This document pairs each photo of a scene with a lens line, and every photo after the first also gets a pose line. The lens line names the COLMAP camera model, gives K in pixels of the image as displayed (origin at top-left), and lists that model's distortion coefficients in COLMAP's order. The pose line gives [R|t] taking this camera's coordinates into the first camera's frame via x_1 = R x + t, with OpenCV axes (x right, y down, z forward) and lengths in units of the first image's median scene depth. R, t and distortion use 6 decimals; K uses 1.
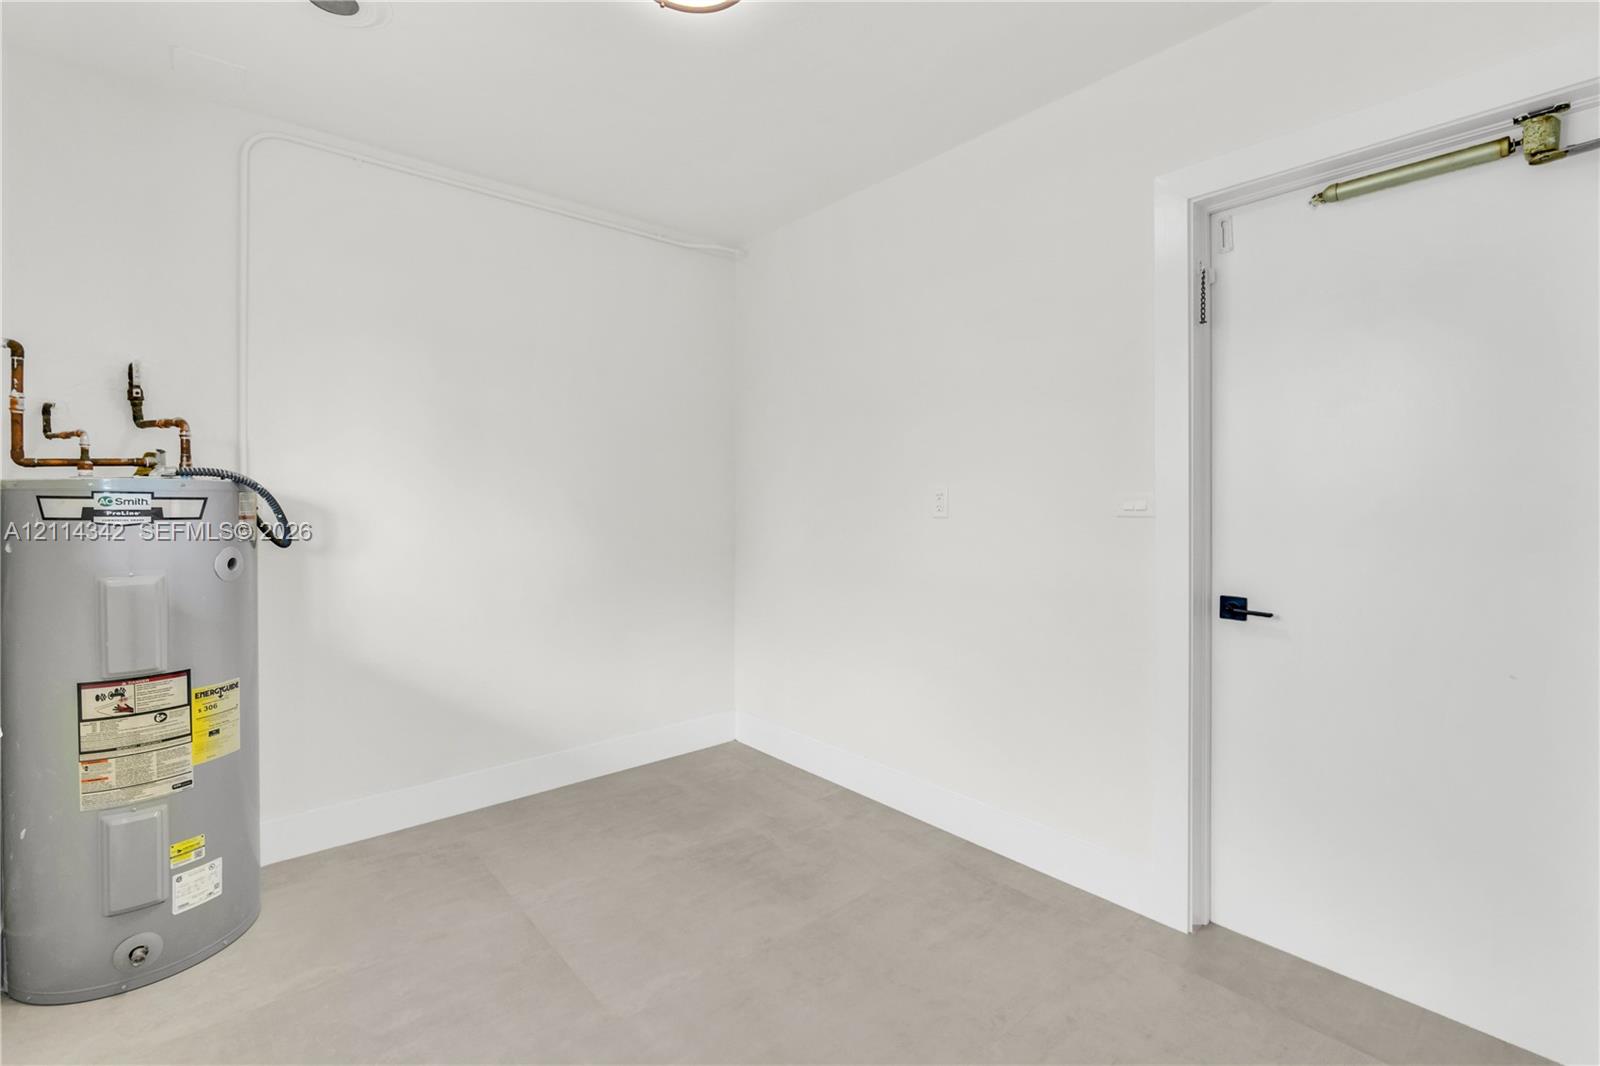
lens RADIAL K [[709.6, 0, 799.0], [0, 709.6, 506.4], [0, 0, 1]] dist [-0.006866, 0.001138]
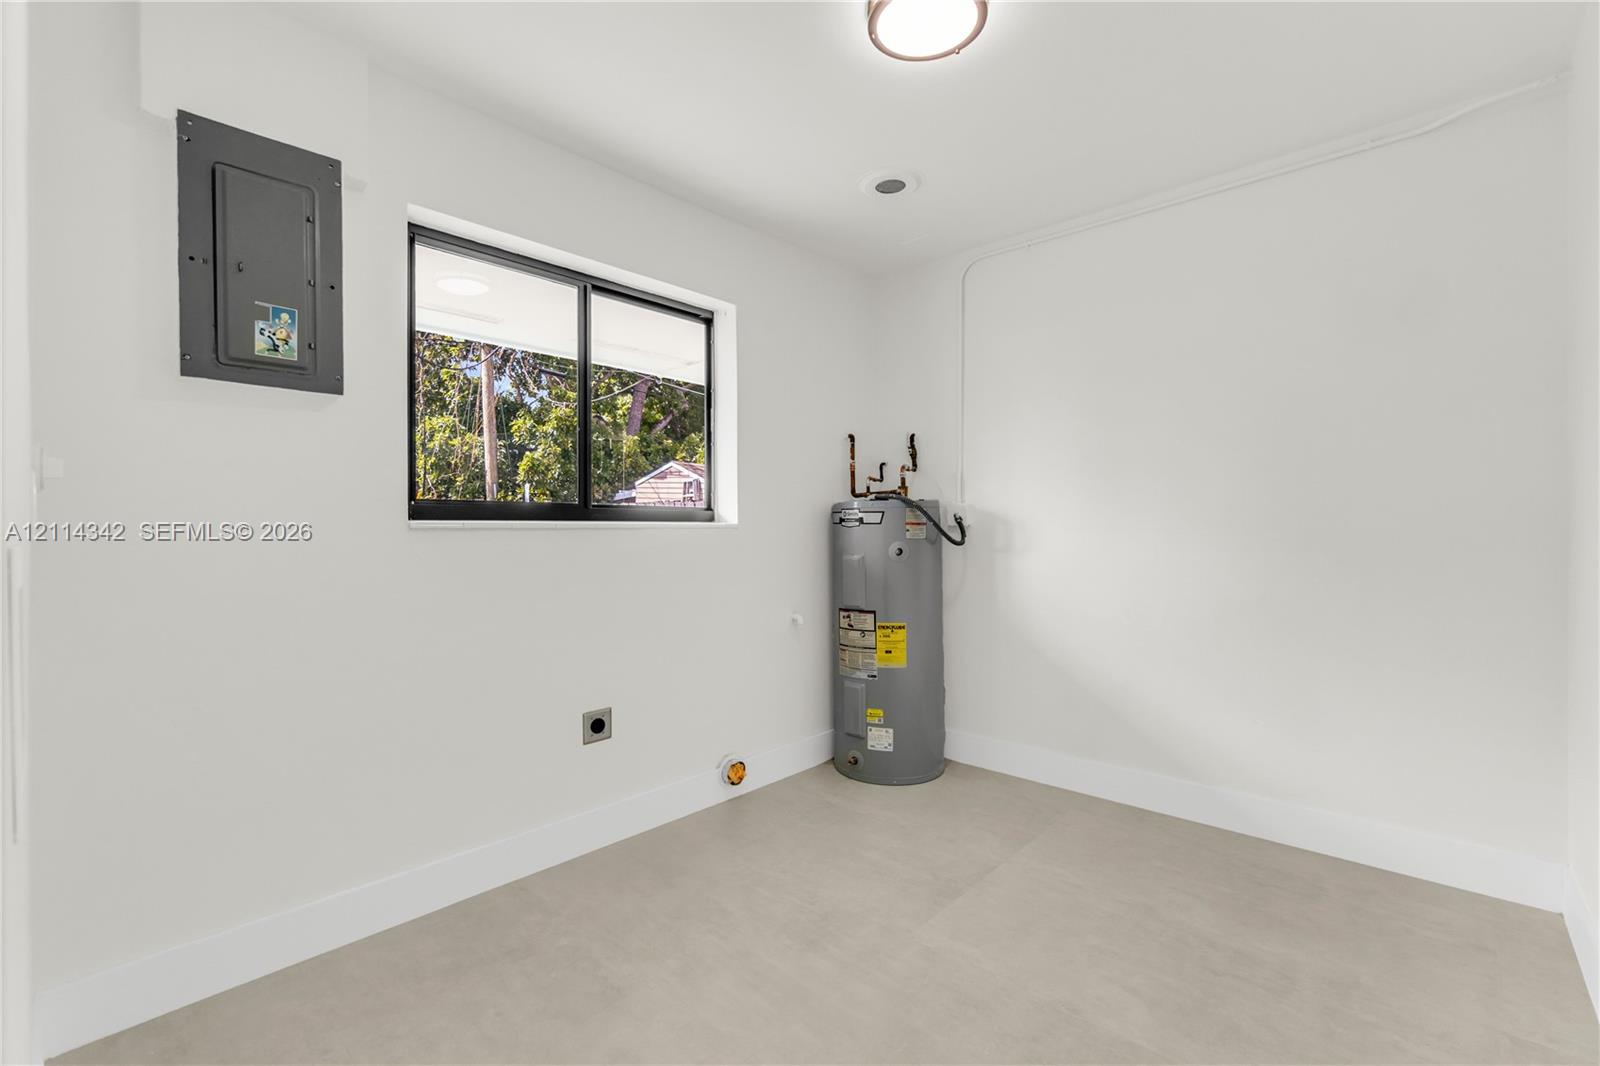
lens RADIAL K [[709.6, 0, 792.8], [0, 709.6, 532.8], [0, 0, 1]] dist [-0.006866, 0.001138]
pose [[0.102450, 0.004103, -0.994730, 0.843553], [-0.004859, 0.999982, 0.003625, 0.034720], [0.994726, 0.004462, 0.102468, 0.622648]]
